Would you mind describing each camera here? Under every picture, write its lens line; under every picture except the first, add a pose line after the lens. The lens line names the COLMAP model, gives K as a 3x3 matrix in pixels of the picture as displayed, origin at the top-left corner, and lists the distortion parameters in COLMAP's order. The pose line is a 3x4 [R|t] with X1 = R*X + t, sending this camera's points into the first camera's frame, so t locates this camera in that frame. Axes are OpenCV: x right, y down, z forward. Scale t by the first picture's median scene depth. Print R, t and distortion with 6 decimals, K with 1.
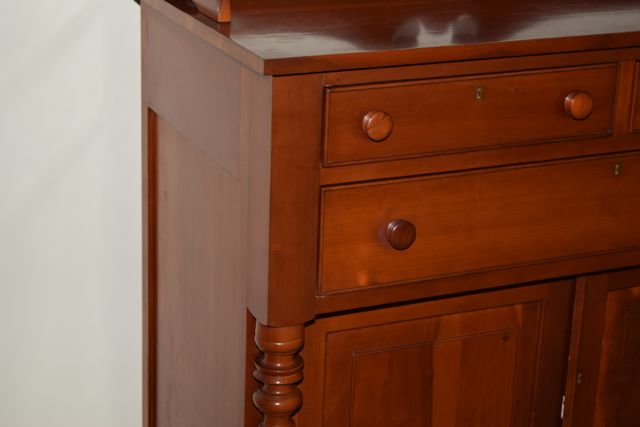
lens RADIAL K [[1447.6, 0, 320.0], [0, 1447.6, 213.5], [0, 0, 1]] dist [0.063134, 0.214629]
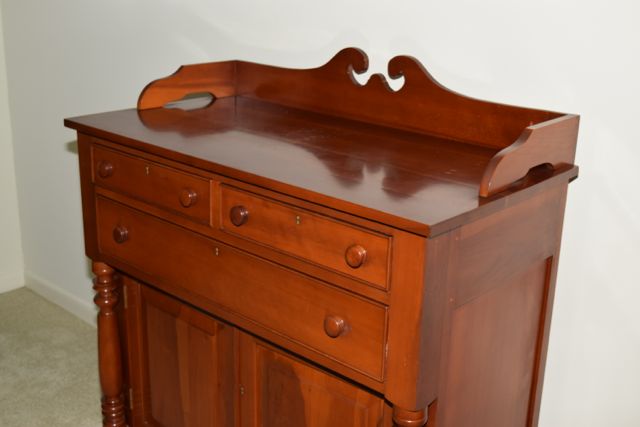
lens RADIAL K [[836.1, 0, 320.0], [0, 836.1, 213.5], [0, 0, 1]] dist [-0.027471, -0.042220]
pose [[0.369662, 0.264659, -0.890677, 1.048823], [-0.319907, 0.936222, 0.145420, -0.237182], [0.872359, 0.231178, 0.430752, 0.737382]]
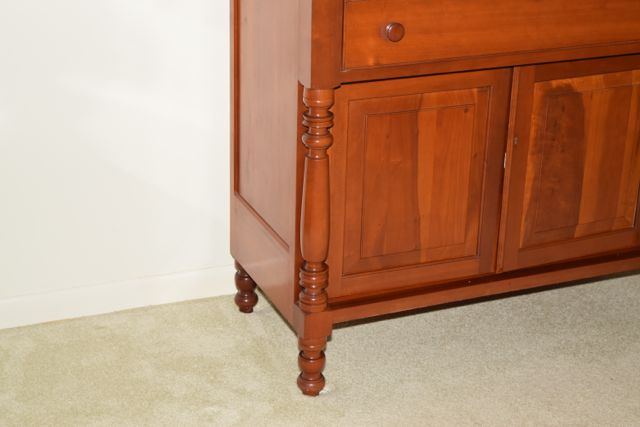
lens RADIAL K [[1250.6, 0, 320.0], [0, 1250.6, 213.5], [0, 0, 1]] dist [0.050151, 0.018510]
pose [[0.999252, 0.003113, -0.038541, 0.026411], [-0.001081, 0.998613, 0.052633, 0.136449], [0.038652, -0.052552, 0.997870, -0.369638]]
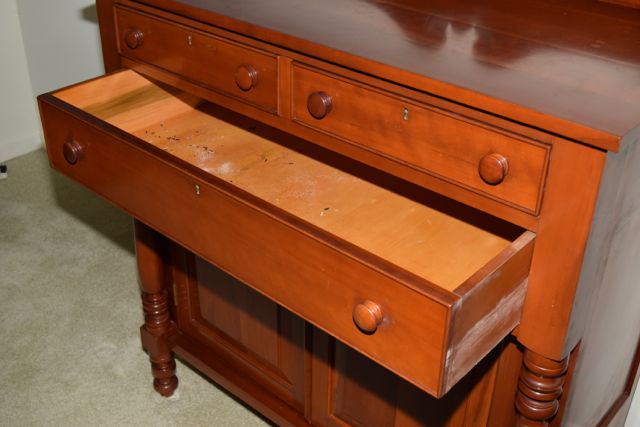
lens RADIAL K [[771.0, 0, 320.0], [0, 771.0, 213.5], [0, 0, 1]] dist [-0.115546, 0.277416]
pose [[0.386039, 0.445787, -0.807619, 0.782645], [-0.308383, 0.887479, 0.342462, -0.215406], [0.869410, 0.116852, 0.480075, 0.753761]]
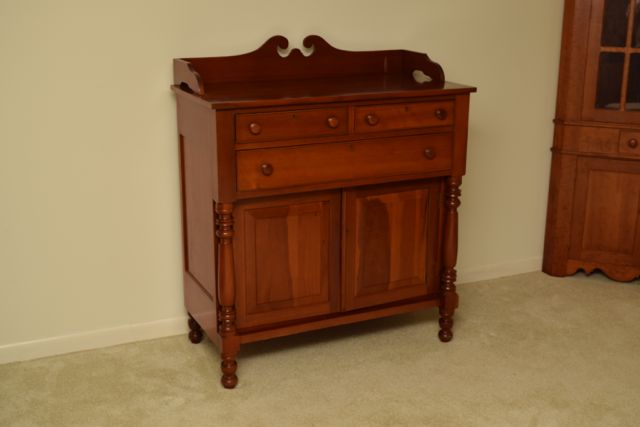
lens RADIAL K [[835.5, 0, 320.0], [0, 835.5, 213.5], [0, 0, 1]] dist [-0.016562, -0.042454]
pose [[0.999518, -0.030291, -0.006757, 0.158782], [0.029831, 0.997746, -0.060108, 0.190296], [0.008562, 0.059877, 0.998169, -0.559288]]
